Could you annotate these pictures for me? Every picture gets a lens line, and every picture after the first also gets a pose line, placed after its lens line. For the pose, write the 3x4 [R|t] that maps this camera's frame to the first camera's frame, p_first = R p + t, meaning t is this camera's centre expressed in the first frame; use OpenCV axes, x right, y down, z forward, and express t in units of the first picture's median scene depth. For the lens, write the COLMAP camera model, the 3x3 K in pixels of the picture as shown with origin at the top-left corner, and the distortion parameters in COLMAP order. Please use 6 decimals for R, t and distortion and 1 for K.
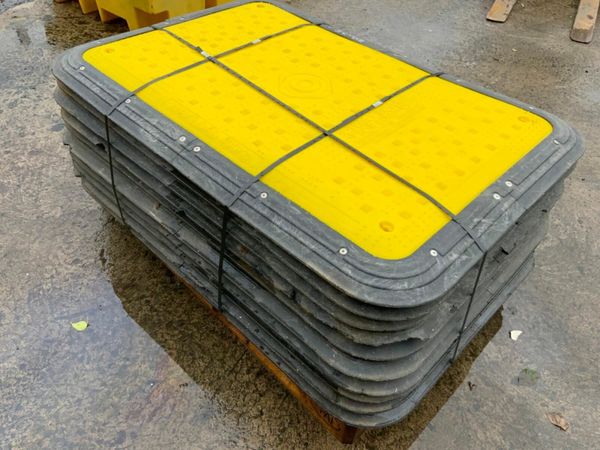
lens RADIAL K [[490.9, 0, 301.6], [0, 490.9, 225.8], [0, 0, 1]] dist [0.111958, -0.200569]
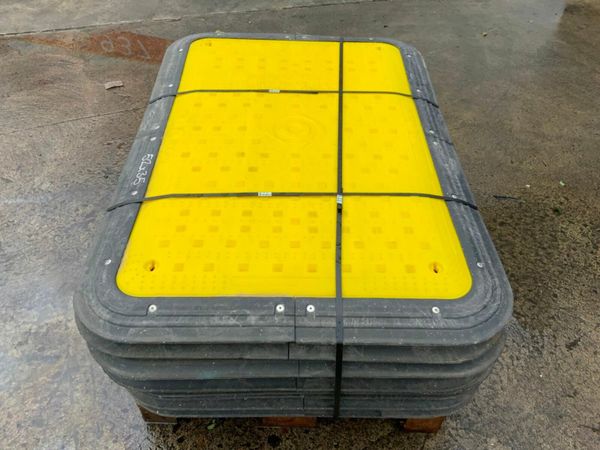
lens RADIAL K [[490.9, 0, 301.6], [0, 490.9, 225.8], [0, 0, 1]] dist [0.111958, -0.200569]
pose [[-0.692893, -0.561279, 0.452619, -0.587990], [0.445191, 0.160768, 0.880885, -1.176186], [-0.567189, 0.811862, 0.138481, 1.045165]]
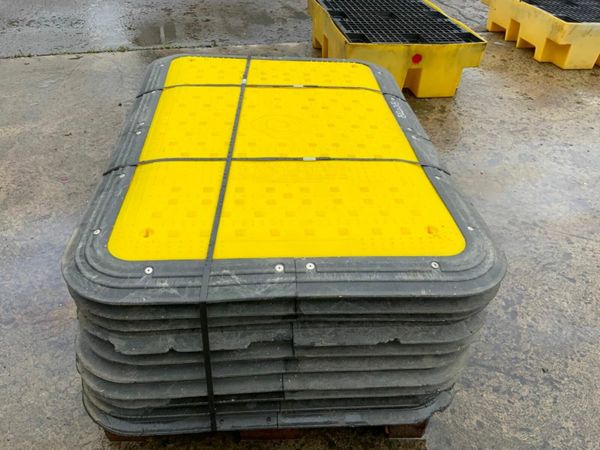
lens RADIAL K [[490.9, 0, 301.6], [0, 490.9, 225.8], [0, 0, 1]] dist [0.111958, -0.200569]
pose [[0.751061, 0.386724, -0.535119, 0.702506], [-0.462189, 0.886747, -0.007860, -0.111734], [0.471475, 0.253229, 0.844740, 0.200253]]
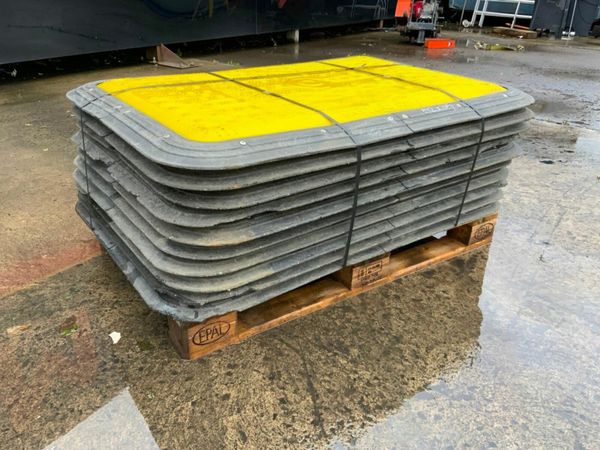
lens RADIAL K [[496.4, 0, 300.0], [0, 496.4, 225.0], [0, 0, 1]] dist [0.111945, -0.230463]
pose [[-0.169569, 0.393735, -0.903449, 1.245937], [-0.699514, 0.597664, 0.391762, -0.549058], [0.694209, 0.698406, 0.174078, 1.046558]]
